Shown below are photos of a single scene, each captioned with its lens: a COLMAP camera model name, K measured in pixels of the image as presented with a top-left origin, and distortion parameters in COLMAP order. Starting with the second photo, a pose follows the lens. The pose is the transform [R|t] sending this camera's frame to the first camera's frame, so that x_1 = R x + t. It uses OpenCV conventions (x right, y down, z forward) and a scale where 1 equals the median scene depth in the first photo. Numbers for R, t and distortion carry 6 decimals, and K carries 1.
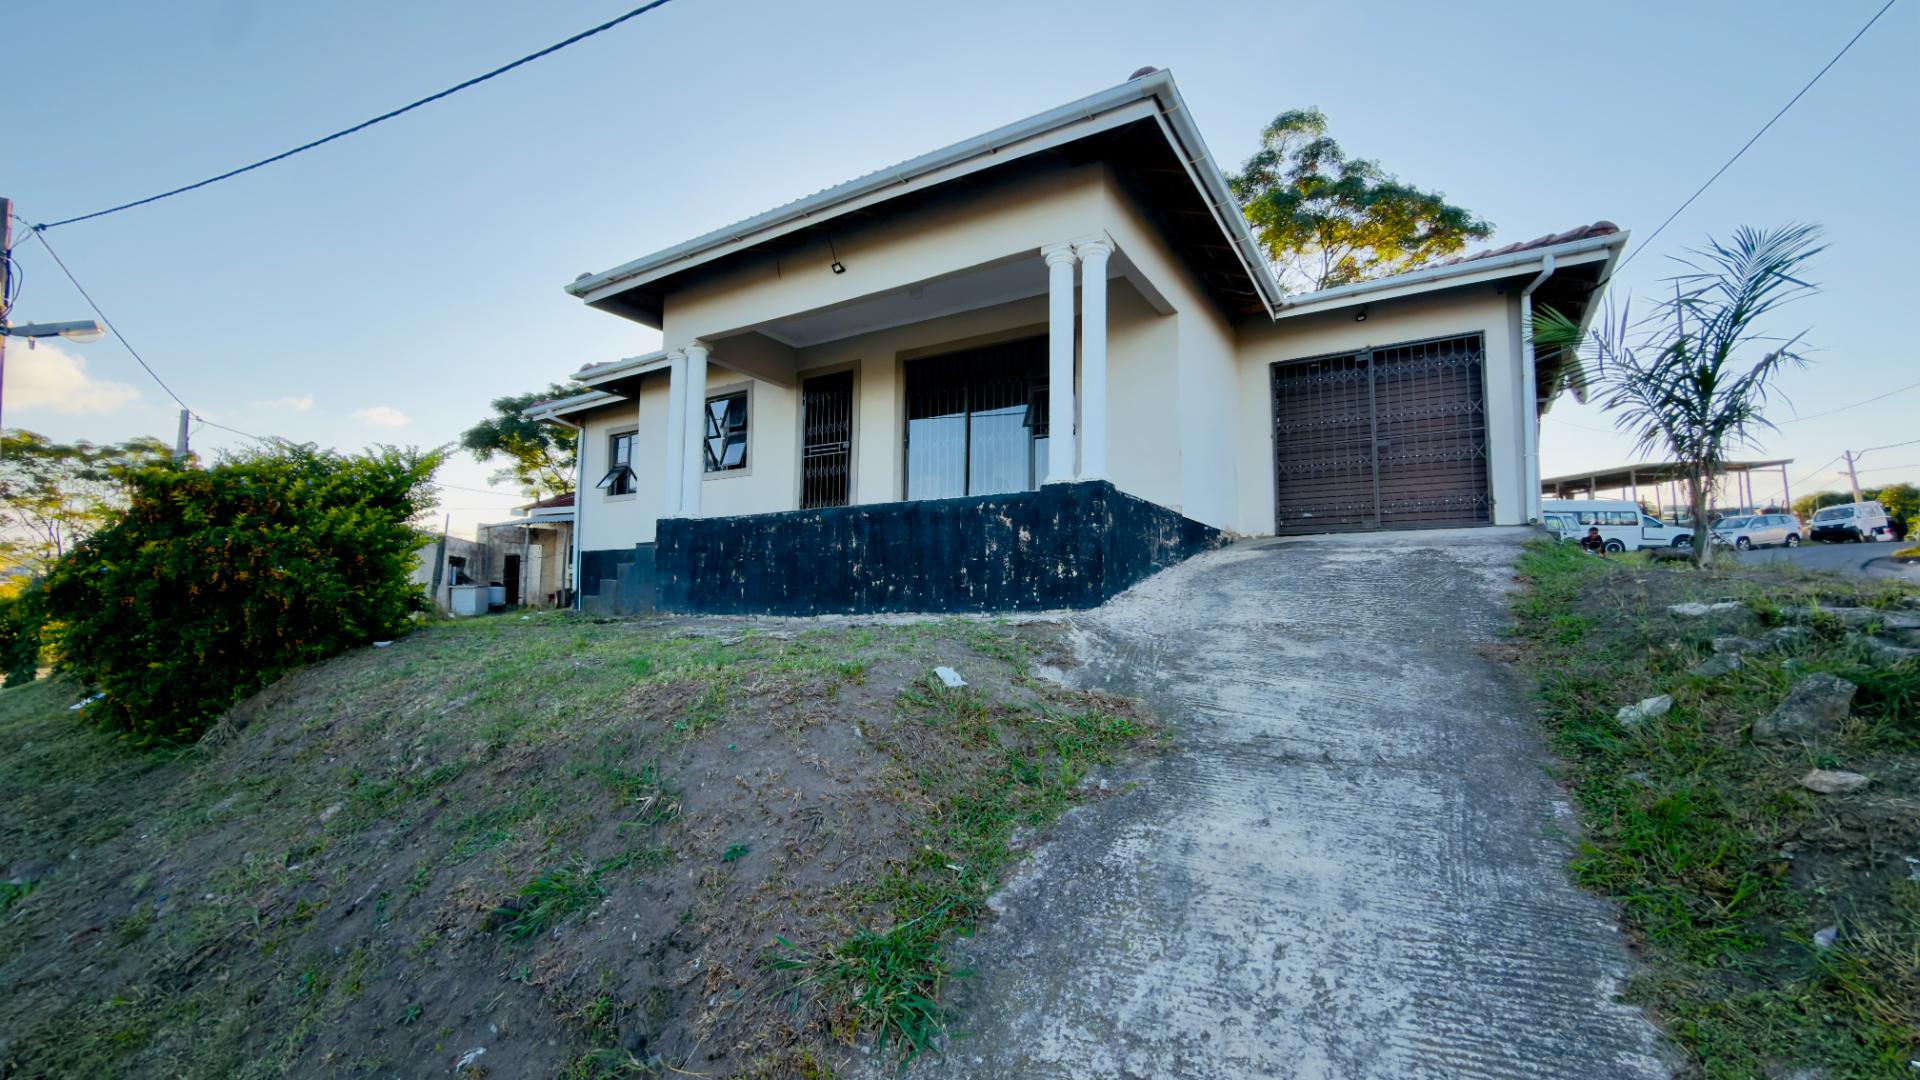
lens RADIAL K [[758.5, 0, 956.3], [0, 758.5, 533.7], [0, 0, 1]] dist [0.002094, -0.000136]
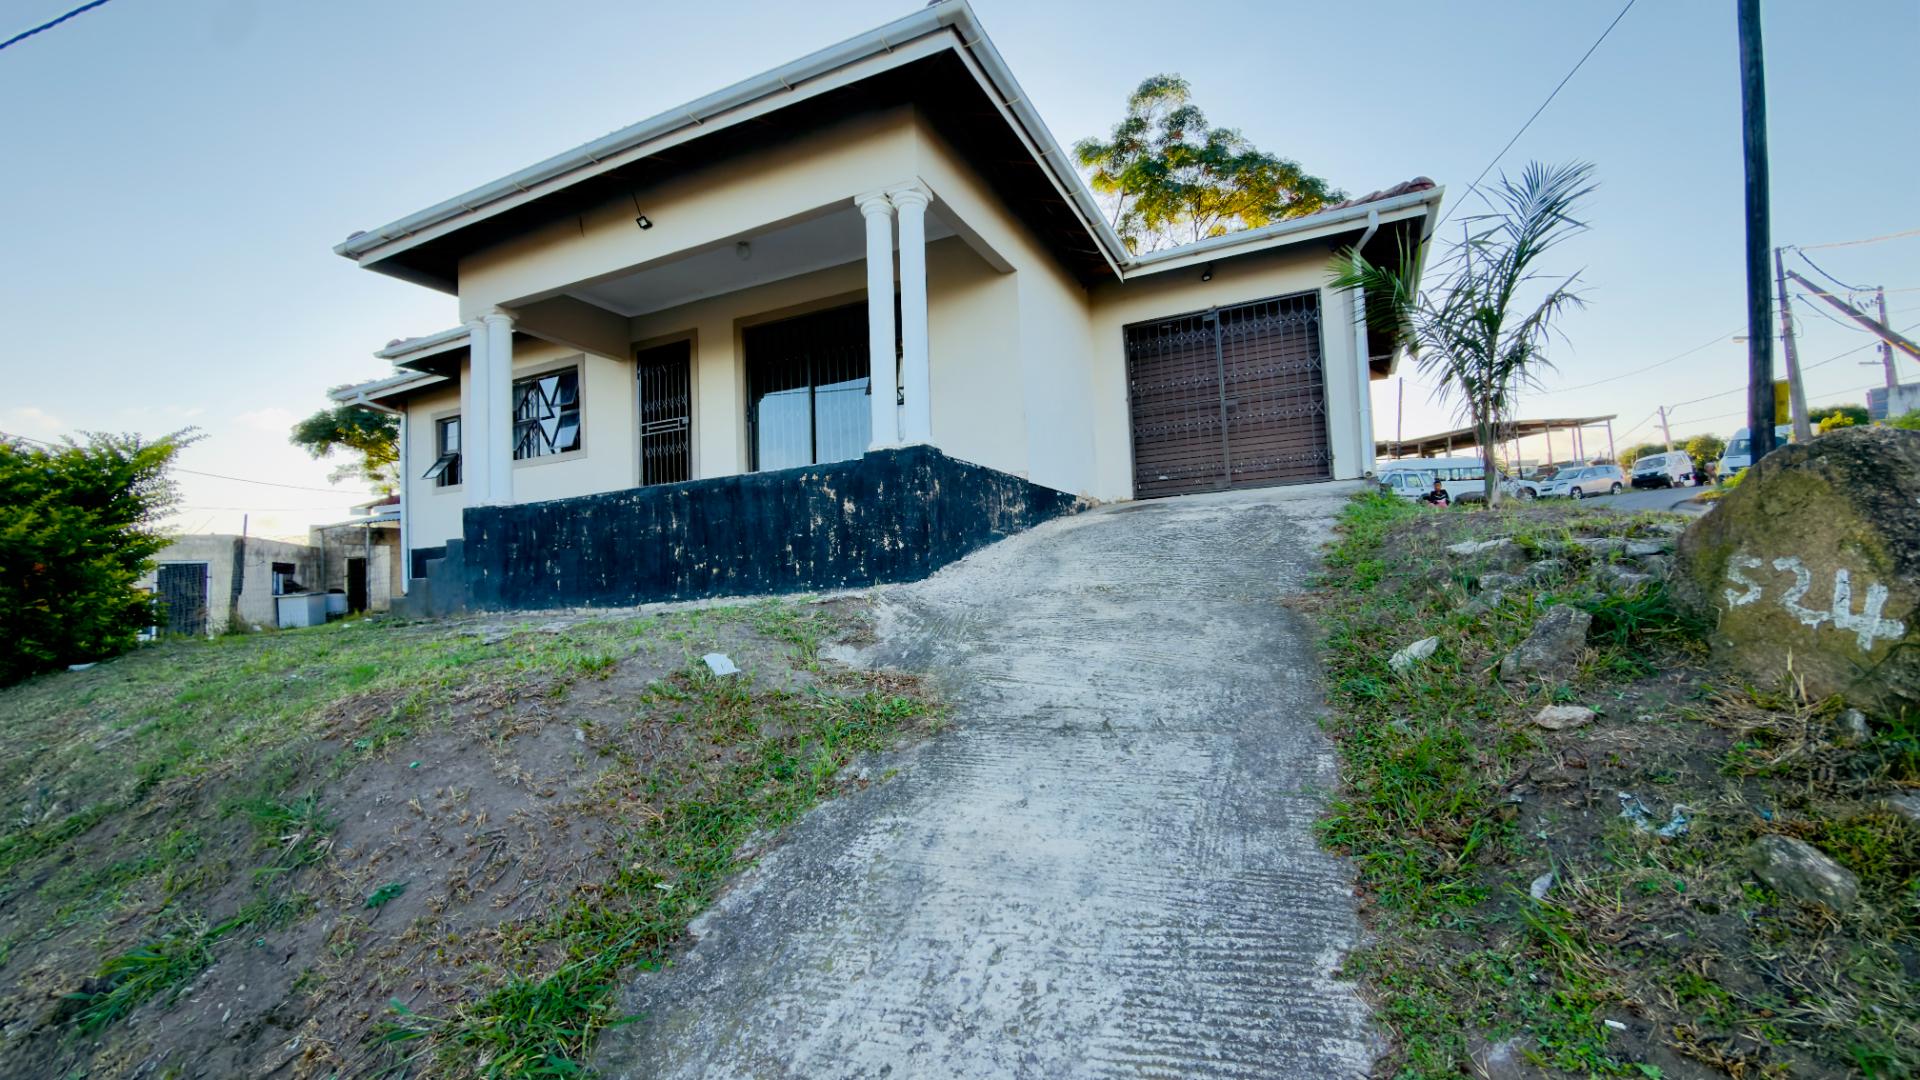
lens RADIAL K [[758.5, 0, 956.3], [0, 758.5, 533.7], [0, 0, 1]] dist [0.002094, -0.000136]
pose [[0.992797, -0.045222, 0.110949, 0.201388], [0.042375, 0.998713, 0.027887, 0.025206], [-0.112067, -0.022985, 0.993435, 0.096162]]
